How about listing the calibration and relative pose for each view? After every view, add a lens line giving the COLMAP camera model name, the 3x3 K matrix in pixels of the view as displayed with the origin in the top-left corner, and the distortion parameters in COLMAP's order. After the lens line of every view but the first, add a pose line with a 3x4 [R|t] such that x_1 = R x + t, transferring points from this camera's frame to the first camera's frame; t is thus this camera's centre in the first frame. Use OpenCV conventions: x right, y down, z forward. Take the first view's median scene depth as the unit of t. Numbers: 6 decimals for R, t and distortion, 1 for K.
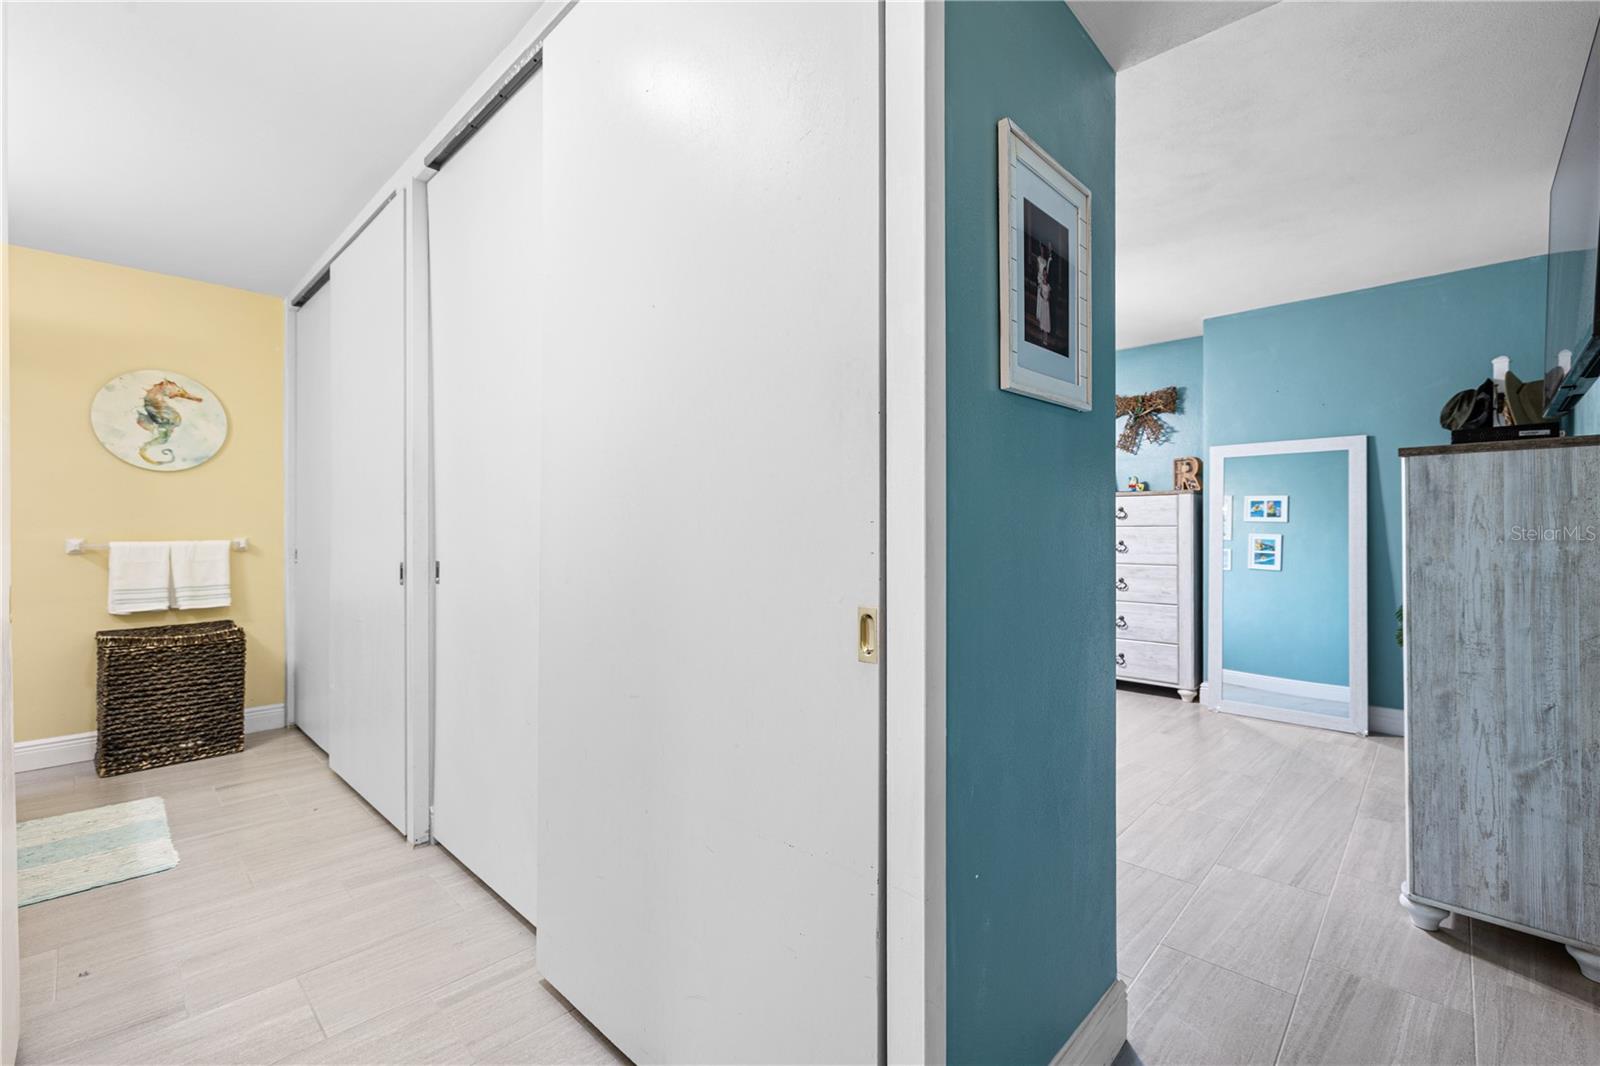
lens RADIAL K [[676.6, 0, 800.1], [0, 676.6, 524.1], [0, 0, 1]] dist [0.000071, -0.000565]
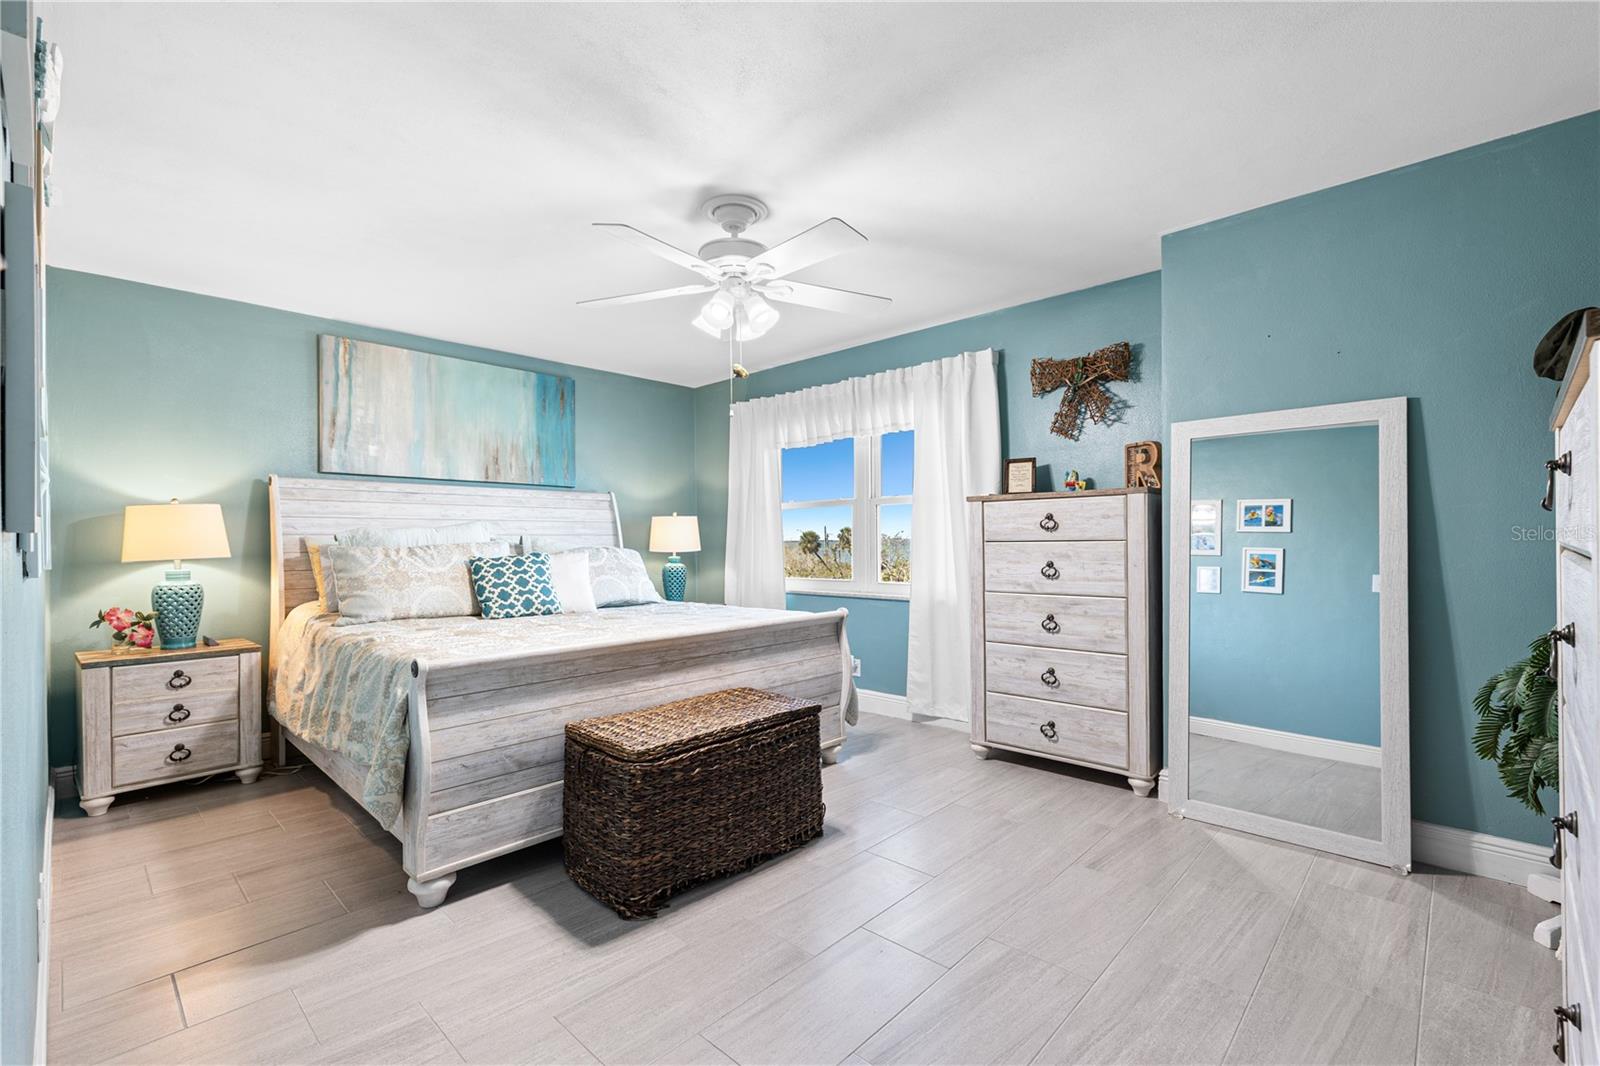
lens RADIAL K [[701.4, 0, 796.1], [0, 701.4, 539.5], [0, 0, 1]] dist [0.004437, 0.000099]
pose [[0.999969, -0.006419, 0.004566, 0.207847], [0.006397, 0.999968, 0.004869, -0.003381], [-0.004597, -0.004839, 0.999978, 0.272756]]
